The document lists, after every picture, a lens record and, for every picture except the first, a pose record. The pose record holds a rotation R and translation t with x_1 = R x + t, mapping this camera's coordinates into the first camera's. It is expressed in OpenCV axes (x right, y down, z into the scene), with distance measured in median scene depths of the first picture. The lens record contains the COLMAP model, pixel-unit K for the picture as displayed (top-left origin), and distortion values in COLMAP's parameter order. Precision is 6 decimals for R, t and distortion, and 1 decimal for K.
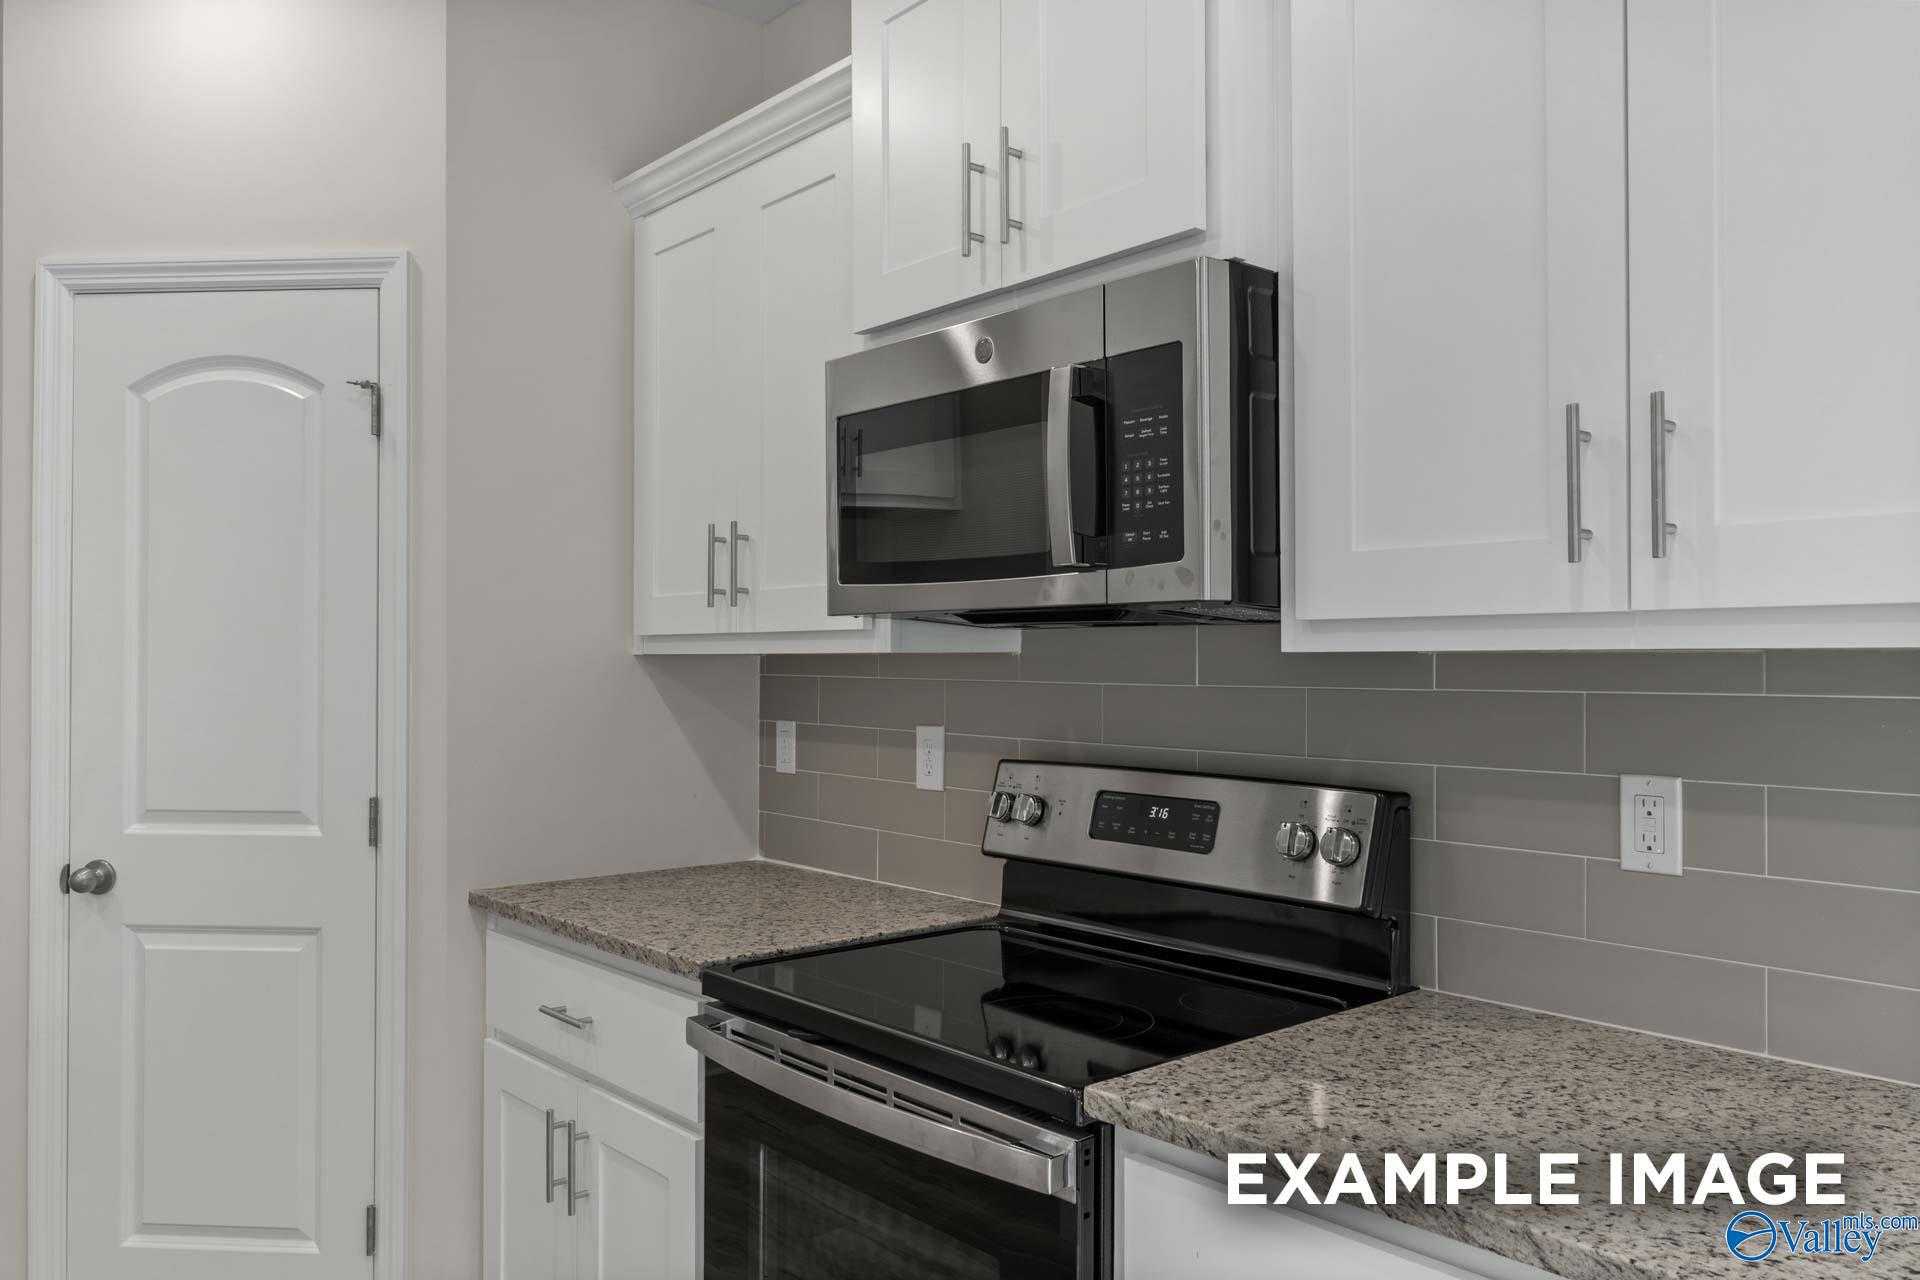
lens RADIAL K [[1401.6, 0, 951.1], [0, 1401.6, 651.6], [0, 0, 1]] dist [-0.002587, 0.000917]
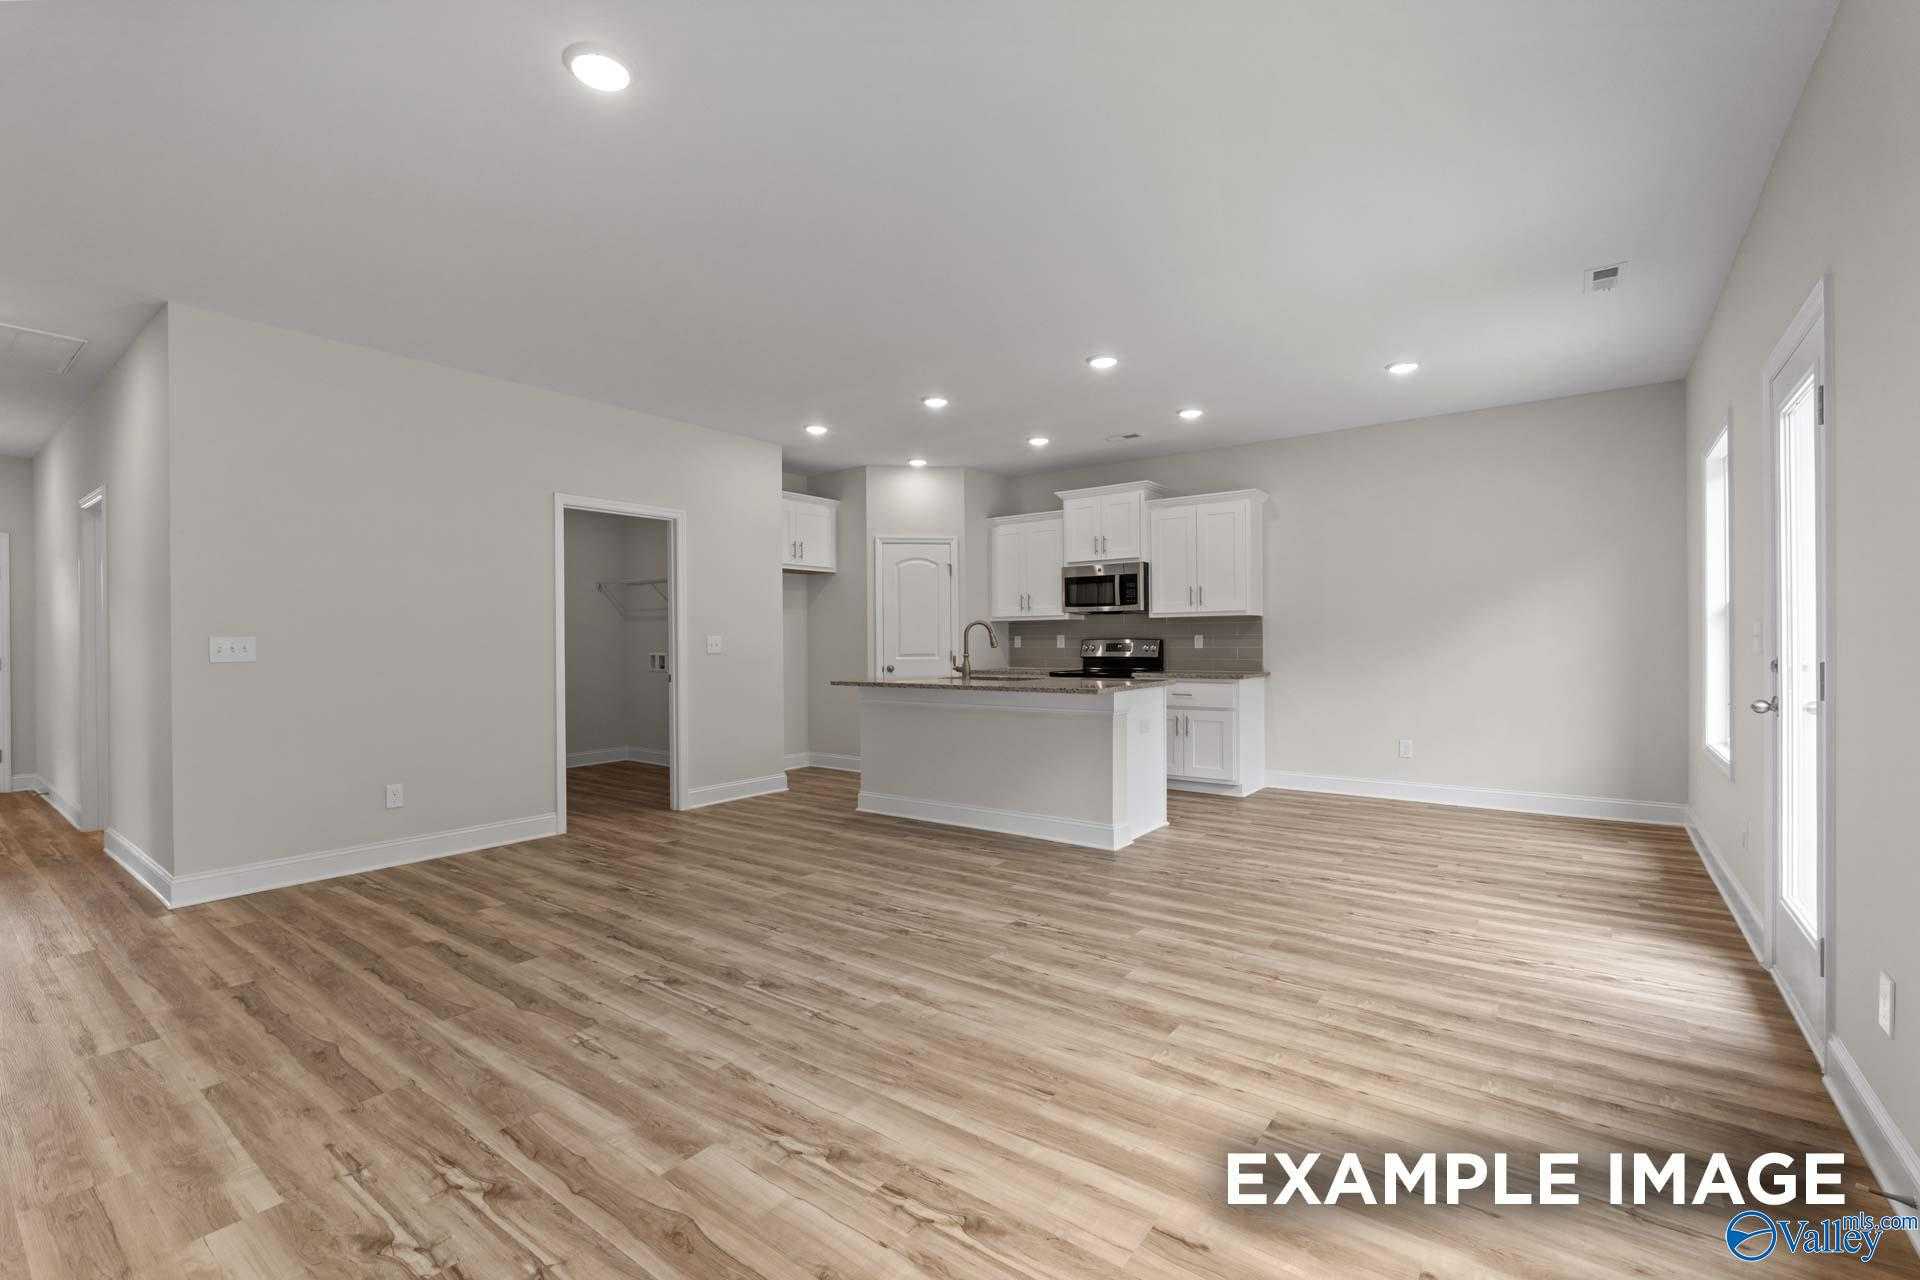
lens RADIAL K [[819.9, 0, 951.2], [0, 819.9, 639.7], [0, 0, 1]] dist [-0.008851, -0.001095]
pose [[0.979492, -0.006602, 0.201372, -1.248670], [0.005719, 0.999971, 0.004966, 0.068392], [-0.201399, -0.003713, 0.979502, -2.248441]]
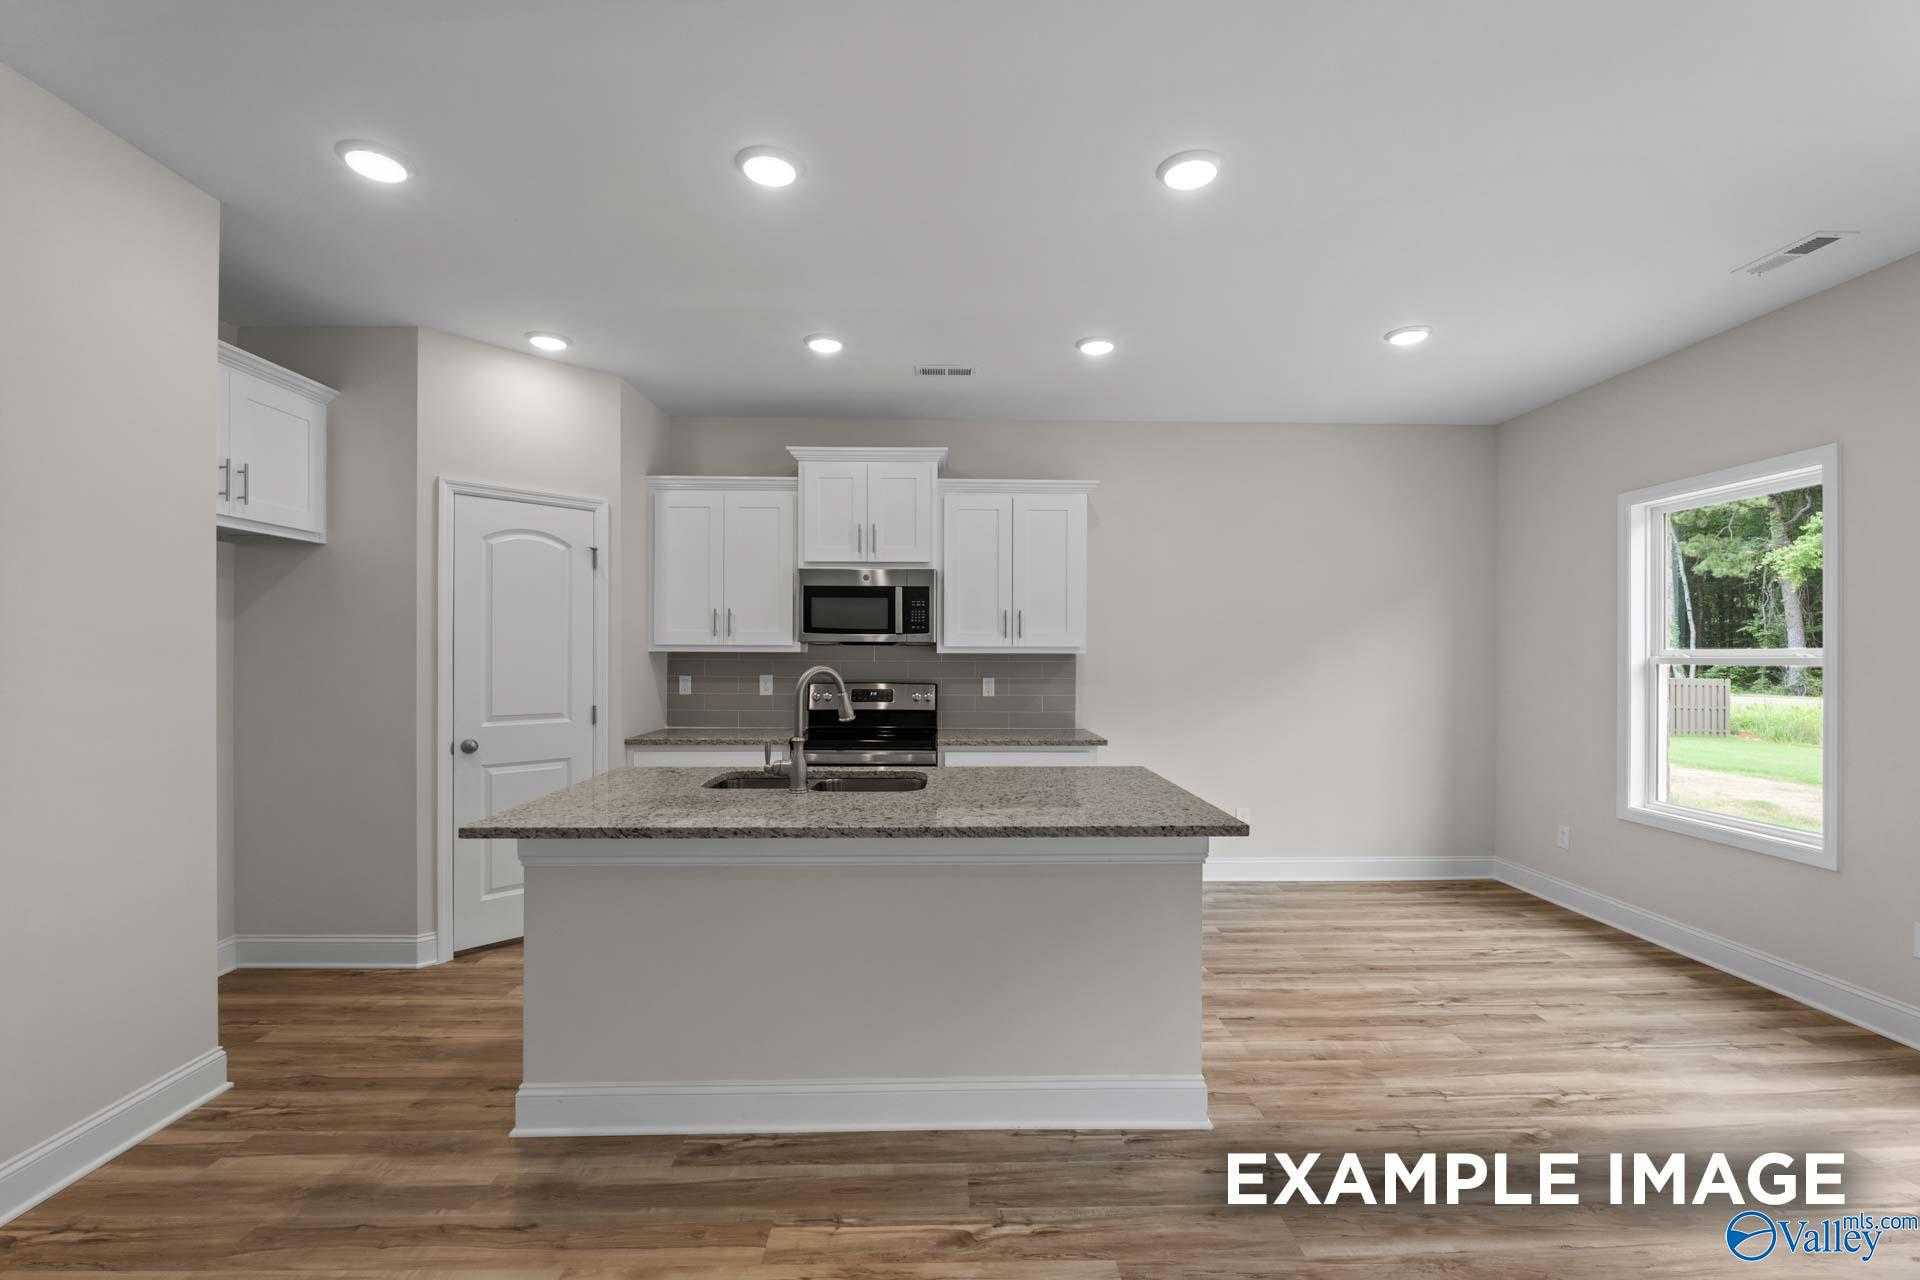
lens RADIAL K [[819.9, 0, 951.7], [0, 819.9, 654.0], [0, 0, 1]] dist [-0.008851, -0.001095]
pose [[0.644361, 0.001713, 0.764720, -1.473491], [-0.008605, 0.999950, 0.005011, -0.008250], [-0.764673, -0.009810, 0.644344, -0.643191]]
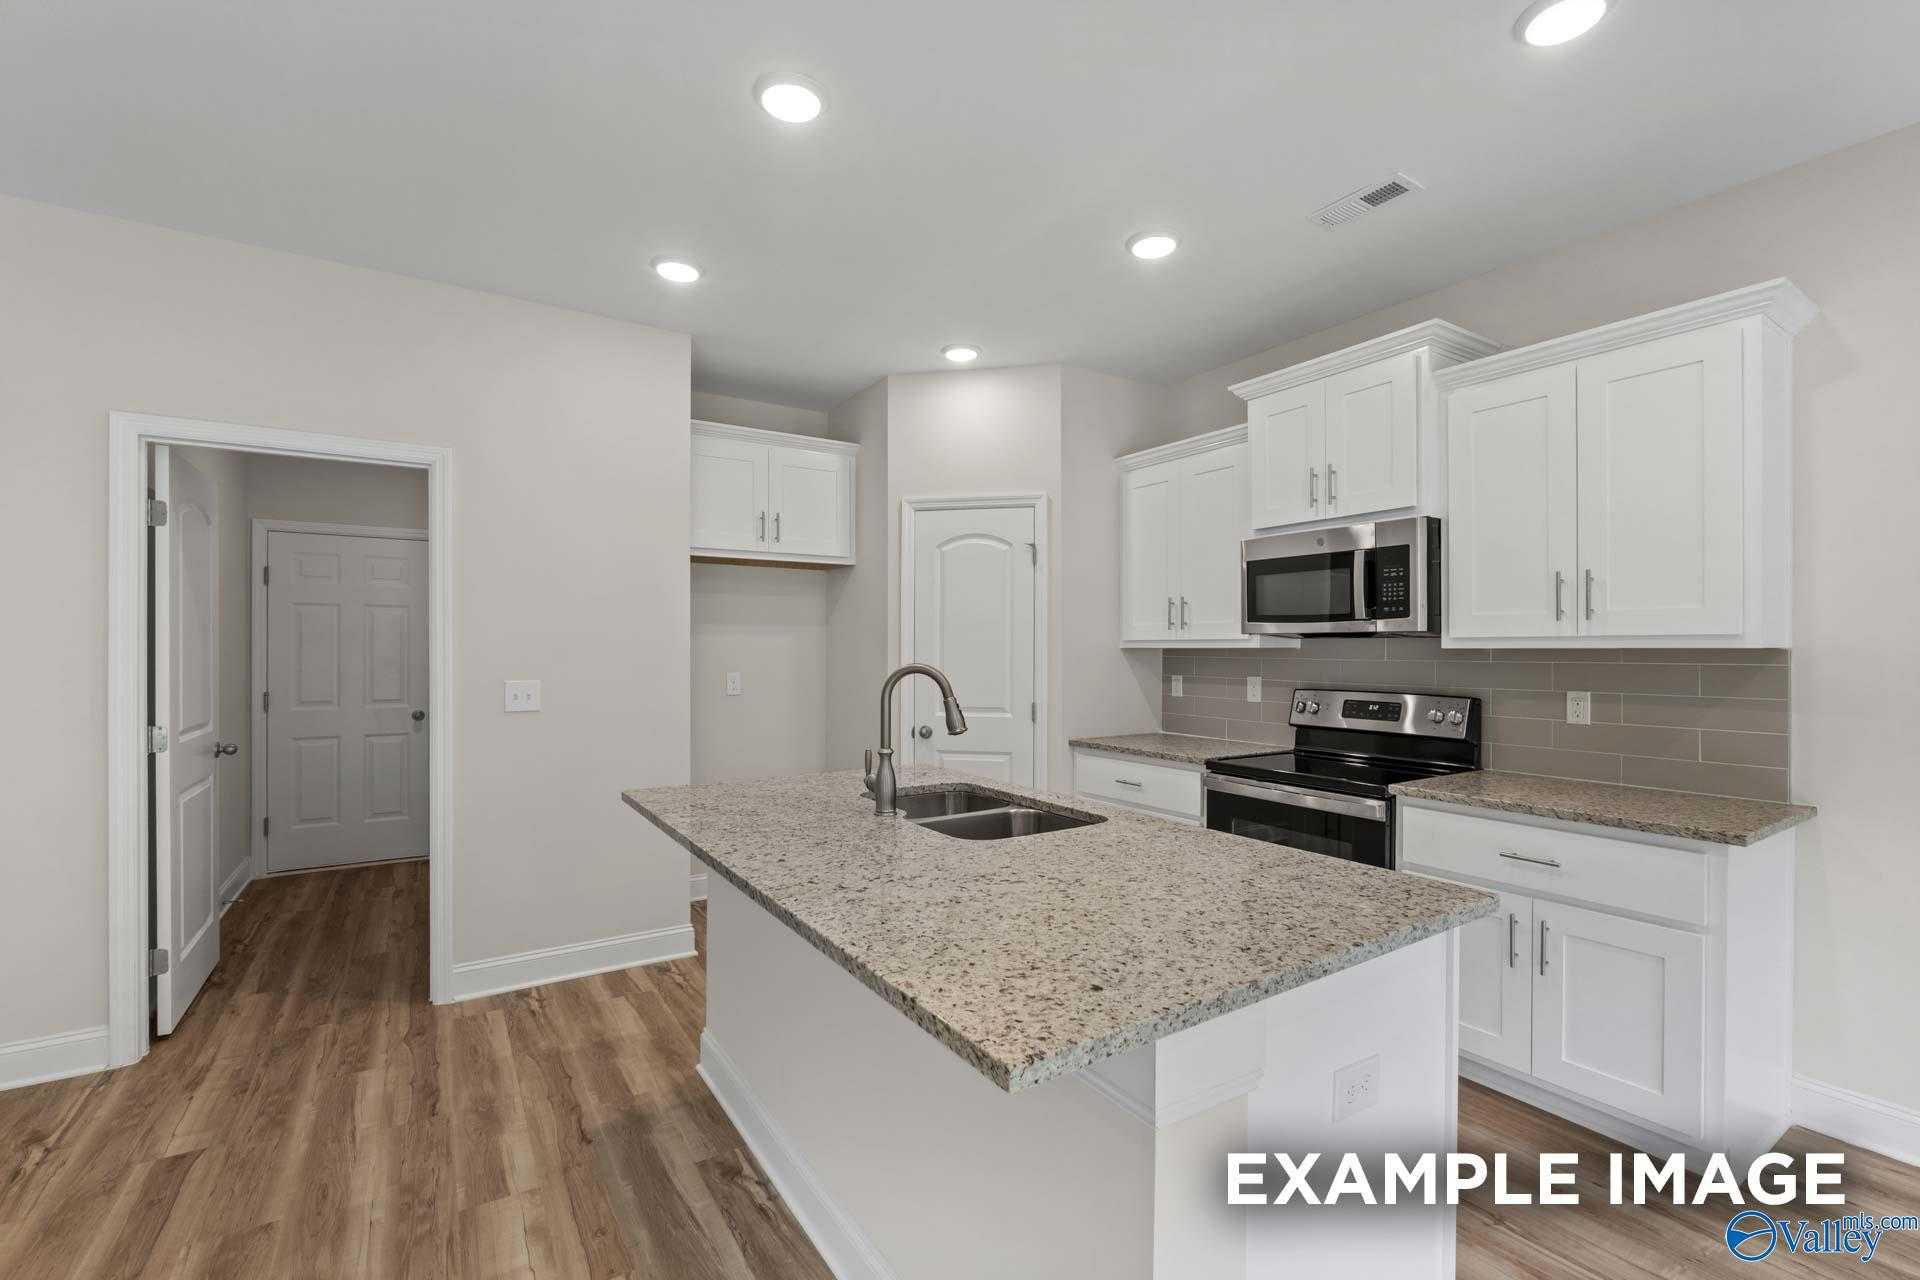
lens RADIAL K [[819.9, 0, 960.7], [0, 819.9, 650.2], [0, 0, 1]] dist [-0.008851, -0.001095]
pose [[0.990014, 0.002039, -0.140958, -0.421816], [-0.001084, 0.999976, 0.006849, -0.004961], [0.140968, -0.006628, 0.989992, -0.679580]]
